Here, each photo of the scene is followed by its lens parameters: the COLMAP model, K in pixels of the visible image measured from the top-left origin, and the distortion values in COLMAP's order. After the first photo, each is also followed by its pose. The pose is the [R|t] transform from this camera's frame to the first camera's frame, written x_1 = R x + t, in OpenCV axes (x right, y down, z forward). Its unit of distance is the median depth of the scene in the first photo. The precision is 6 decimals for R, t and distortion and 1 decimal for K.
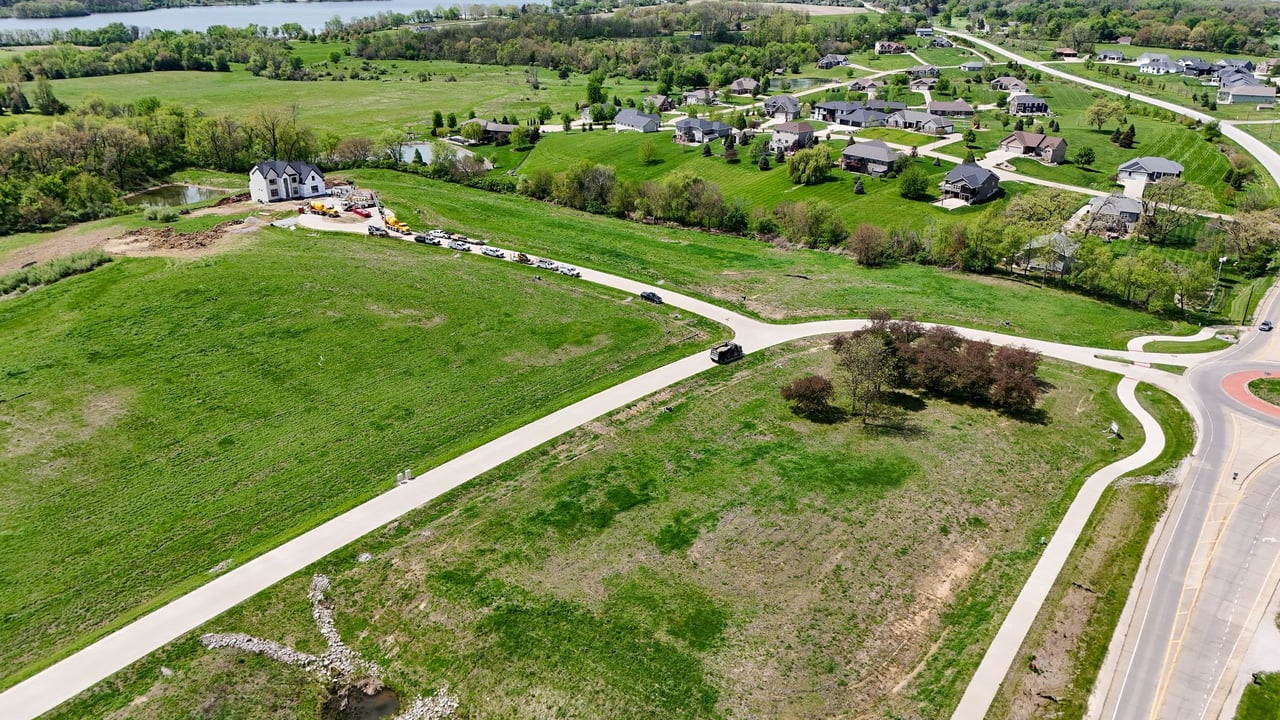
lens RADIAL K [[944.2, 0, 640.0], [0, 944.2, 360.0], [0, 0, 1]] dist [0.080862, -0.067157]
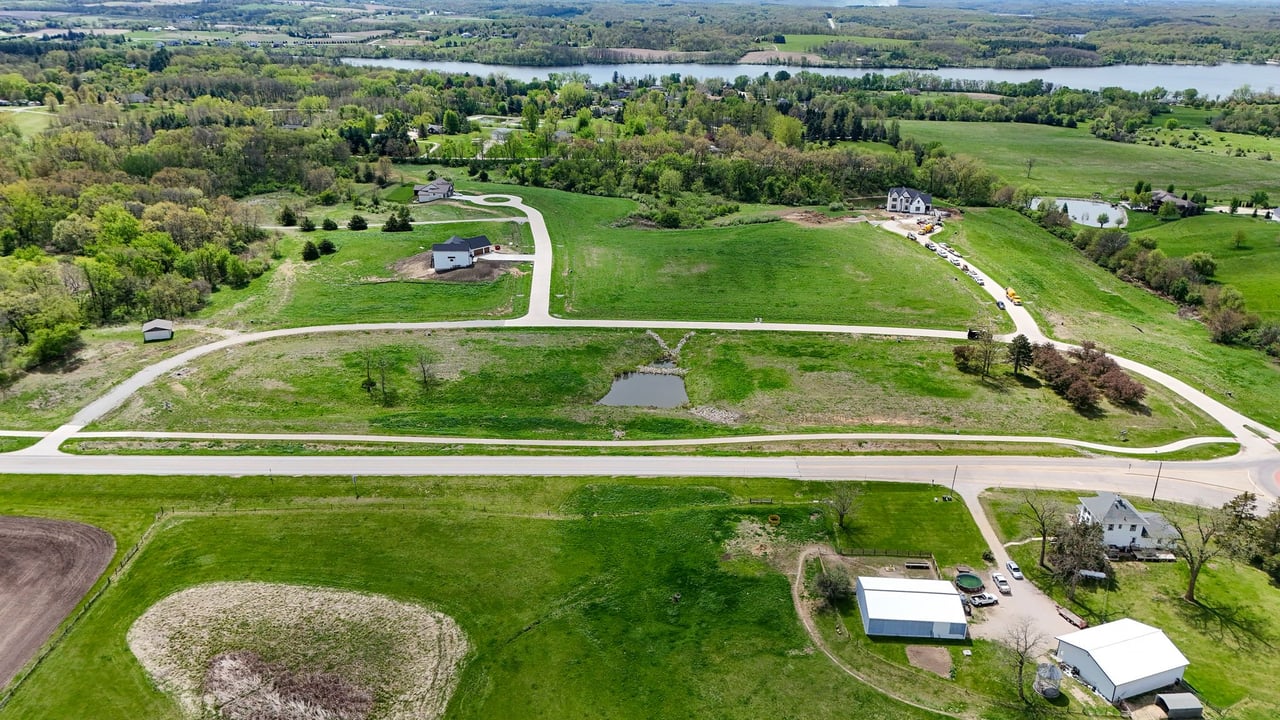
lens RADIAL K [[944.2, 0, 640.0], [0, 944.2, 360.0], [0, 0, 1]] dist [0.080862, -0.067157]
pose [[0.583545, 0.302163, -0.753772, 0.507708], [-0.333161, 0.935568, 0.117116, 0.017599], [0.740593, 0.182785, 0.646615, -0.241606]]
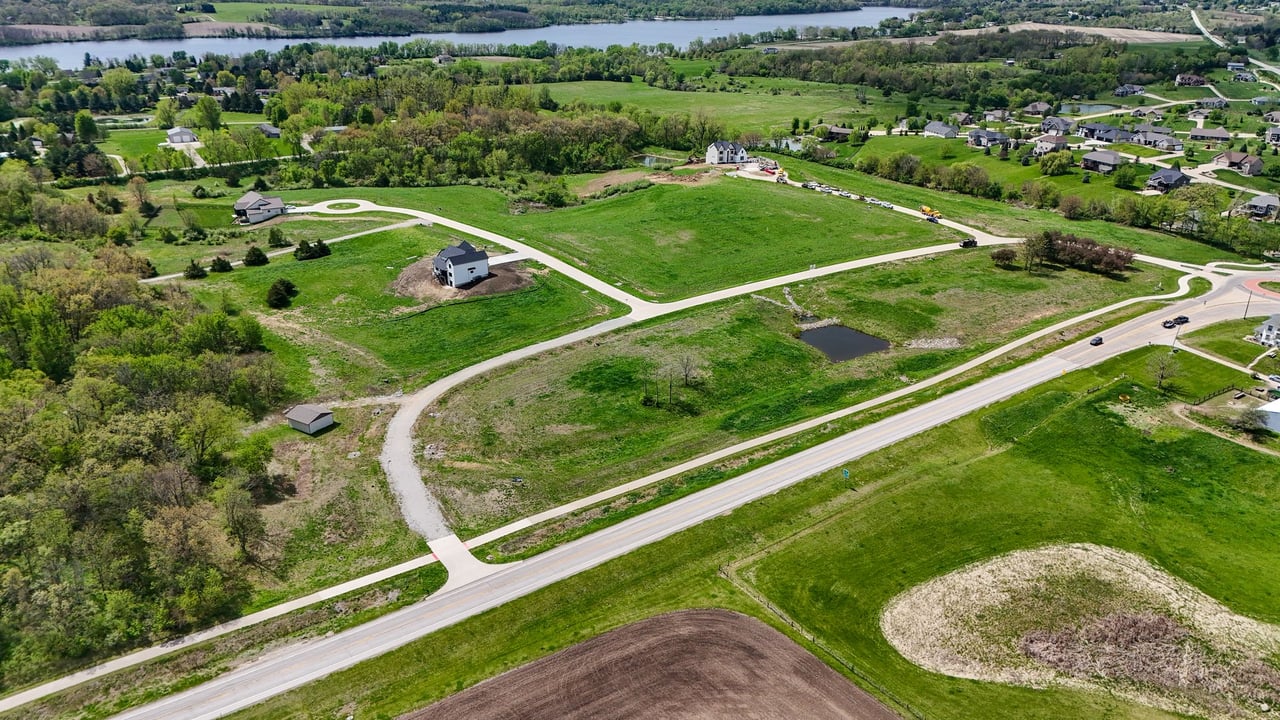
lens RADIAL K [[950.9, 0, 640.0], [0, 950.9, 360.0], [0, 0, 1]] dist [0.076952, -0.066637]
pose [[0.951677, 0.123524, -0.281162, 0.017048], [-0.126795, 0.991907, 0.006605, 0.158349], [0.279702, 0.029364, 0.959638, -0.572172]]
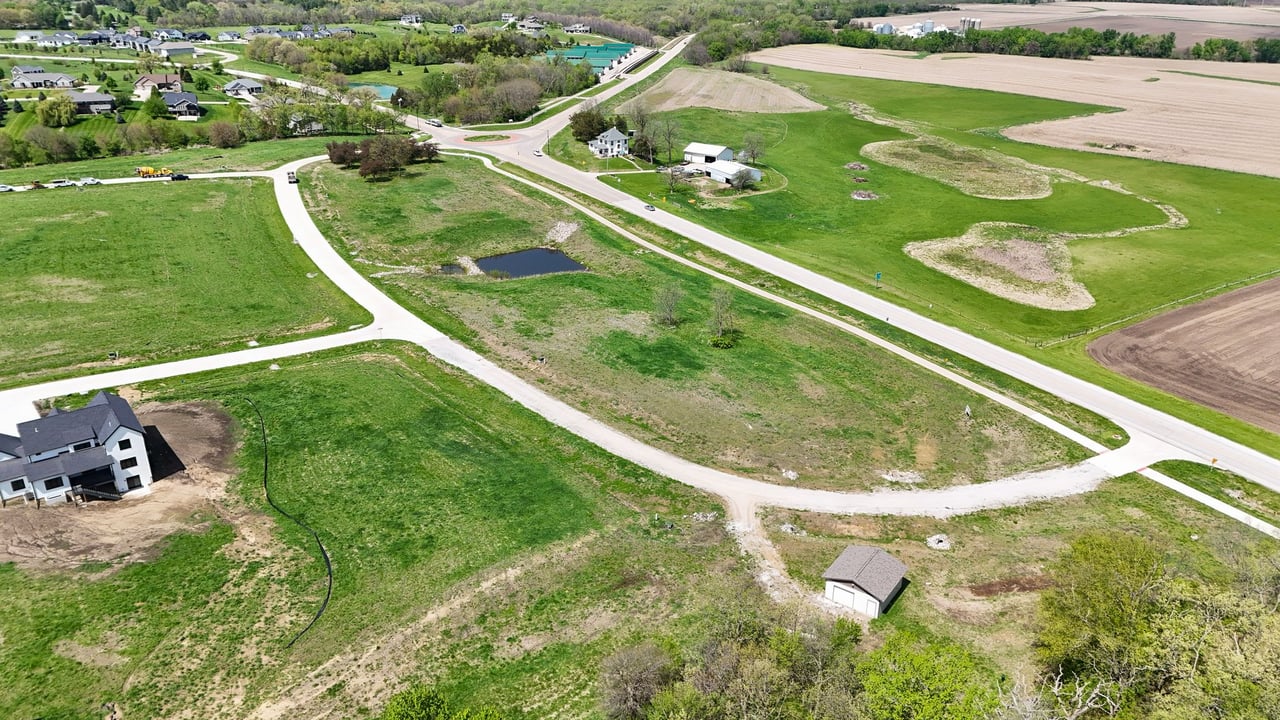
lens RADIAL K [[944.2, 0, 640.0], [0, 944.2, 360.0], [0, 0, 1]] dist [0.080862, -0.067157]
pose [[0.359343, -0.369934, 0.856751, -0.642984], [0.367243, 0.900053, 0.234600, 0.057473], [-0.857907, 0.230334, 0.459283, -0.119696]]
